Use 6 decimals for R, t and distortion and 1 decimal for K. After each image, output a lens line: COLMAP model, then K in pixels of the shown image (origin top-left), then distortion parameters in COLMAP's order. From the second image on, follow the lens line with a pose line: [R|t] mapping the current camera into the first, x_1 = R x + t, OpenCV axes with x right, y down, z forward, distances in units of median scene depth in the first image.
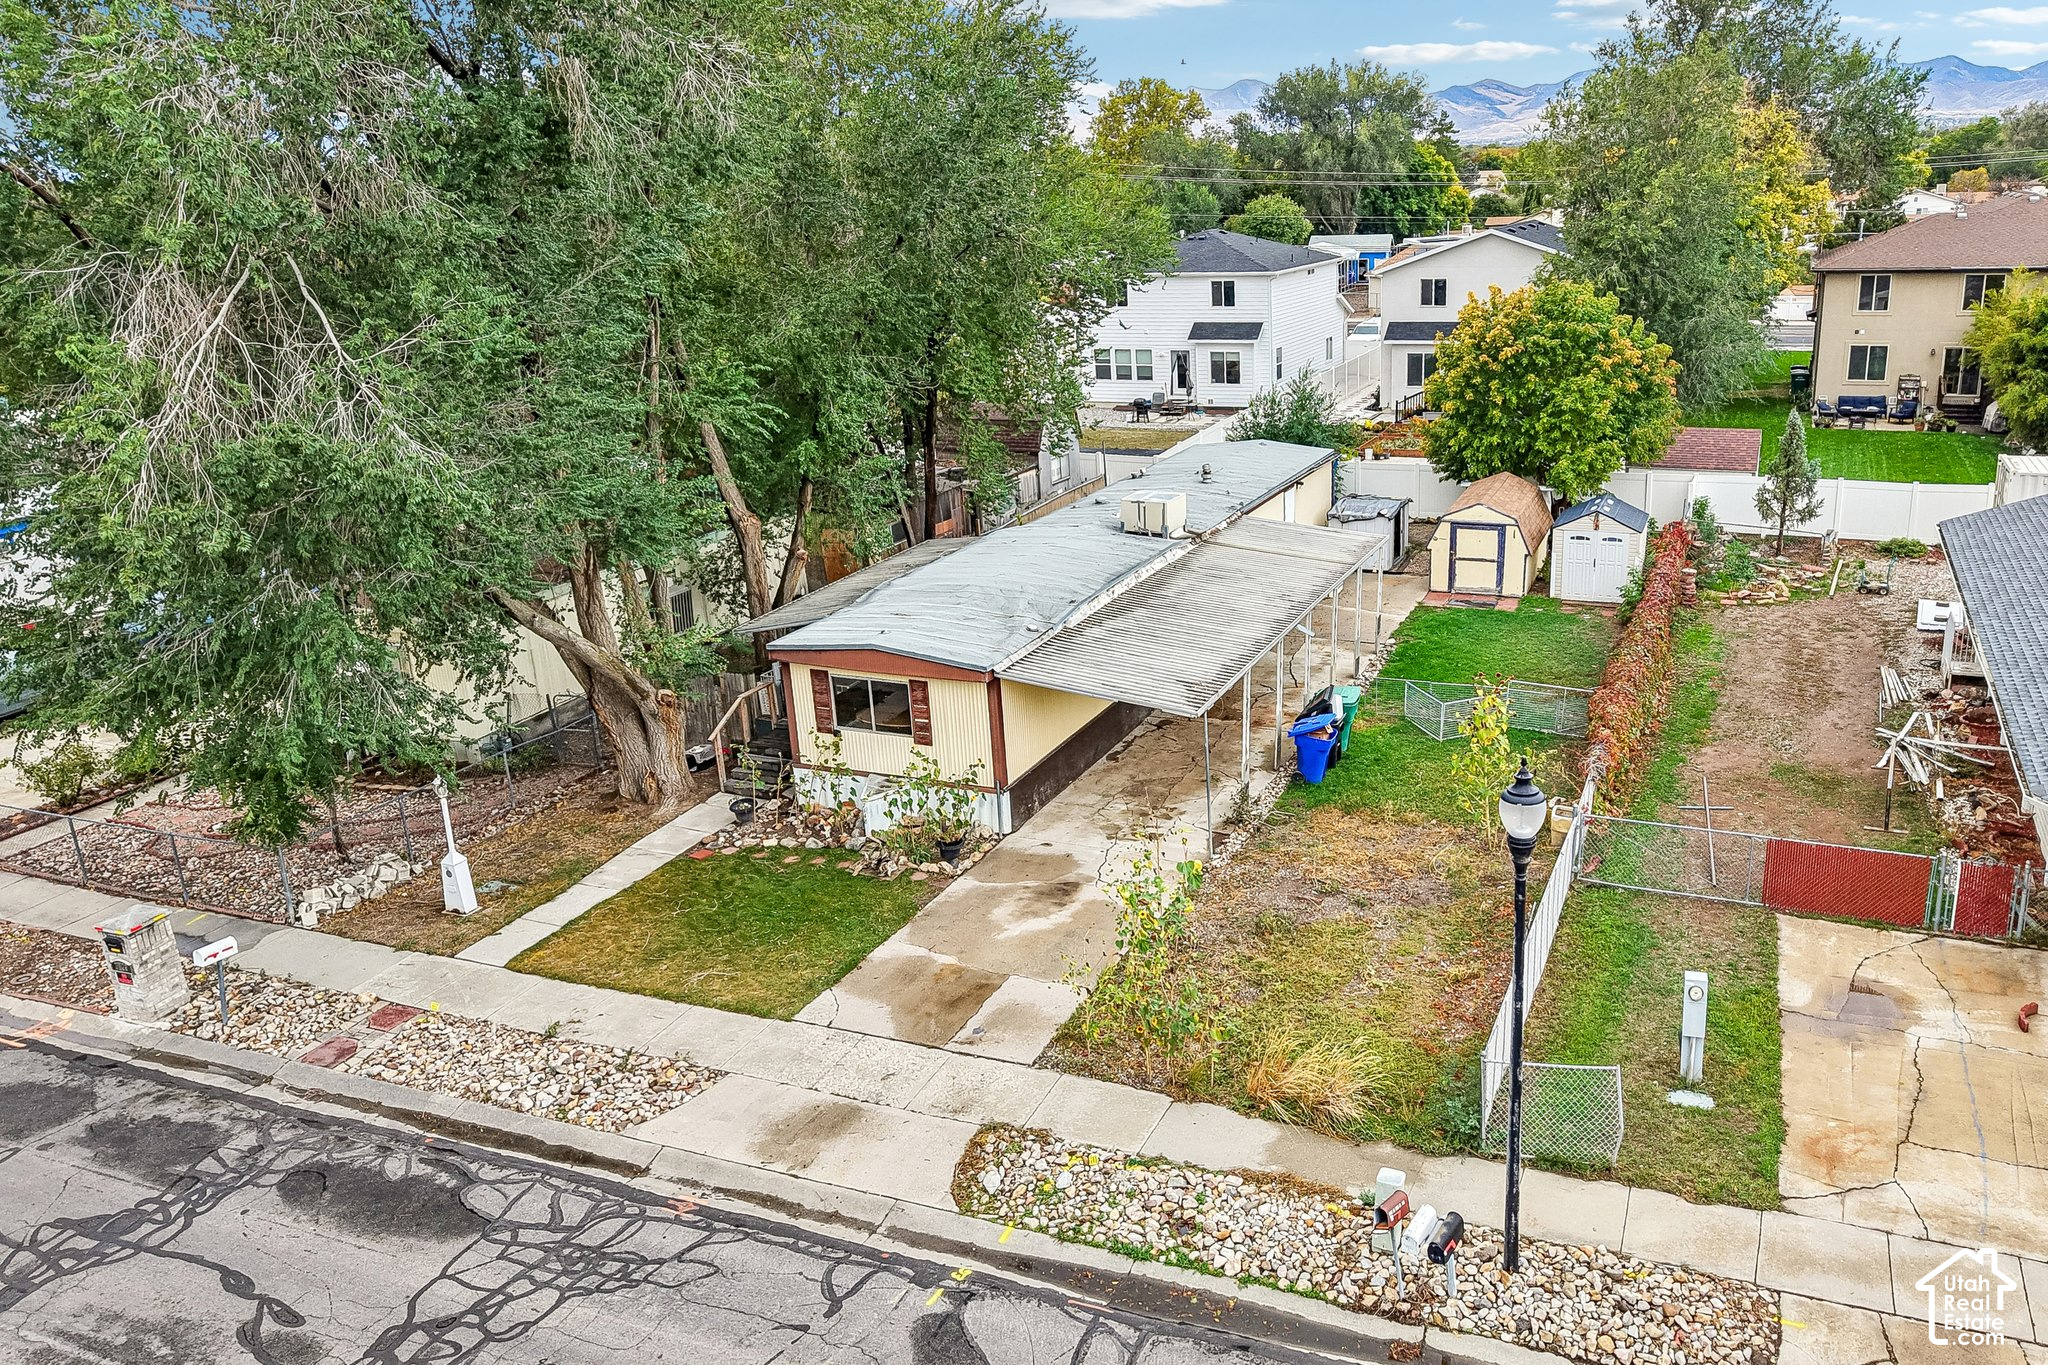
lens RADIAL K [[1486.2, 0, 1252.0], [0, 1486.2, 624.6], [0, 0, 1]] dist [0.052225, -0.041722]
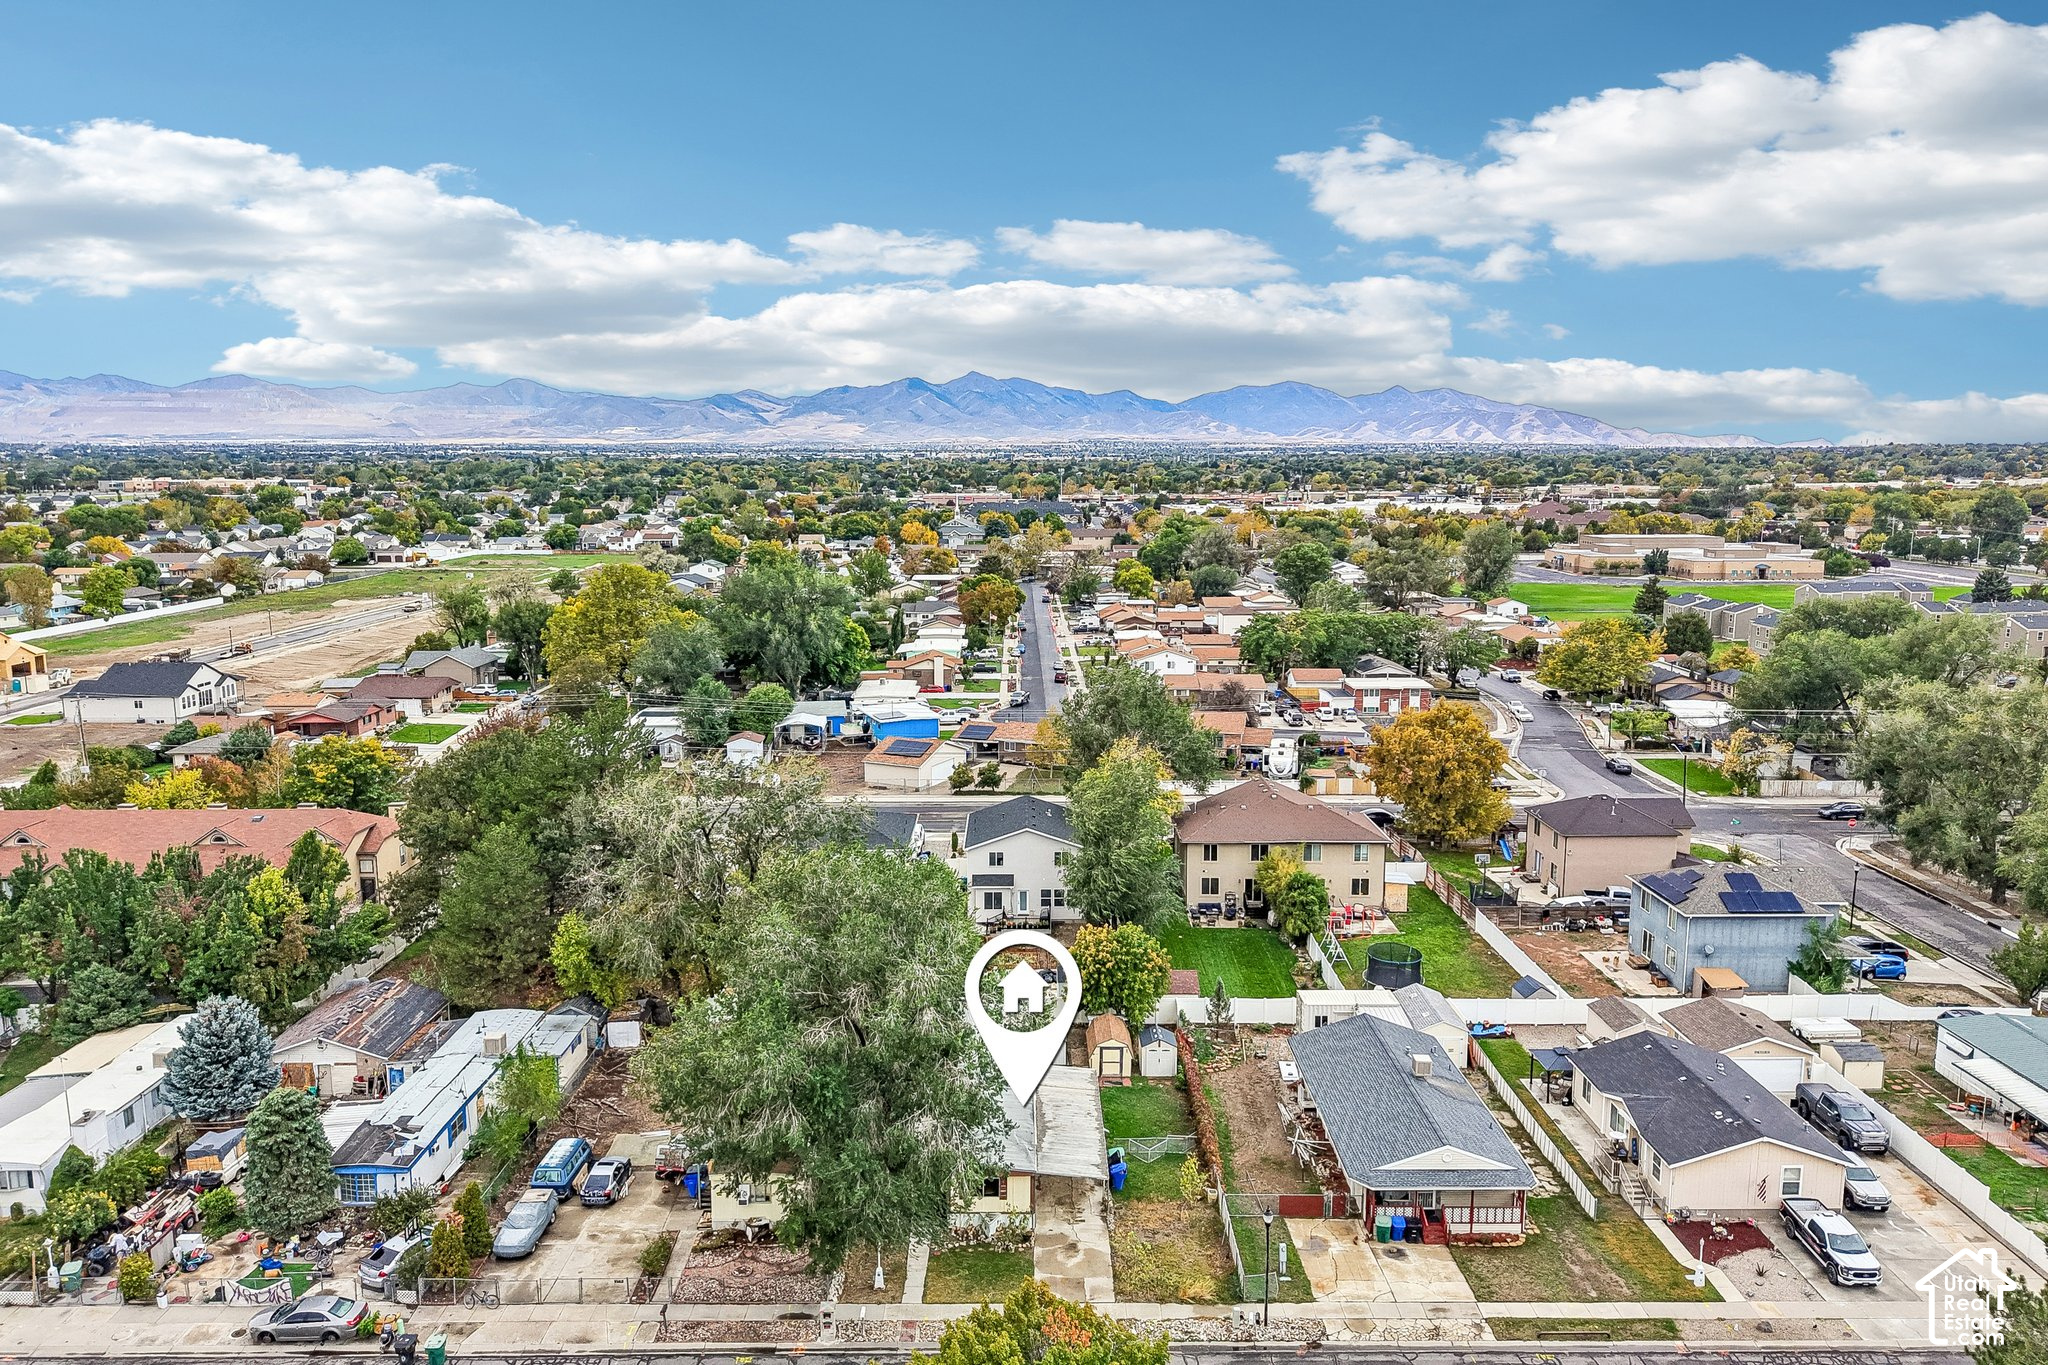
lens RADIAL K [[1416.5, 0, 1018.4], [0, 1416.5, 579.1], [0, 0, 1]] dist [0.027121, -0.029408]
pose [[0.941497, -0.009073, 0.336899, -1.094763], [0.077453, 0.978706, -0.190094, -0.558269], [-0.328001, 0.205067, 0.922151, -1.755036]]
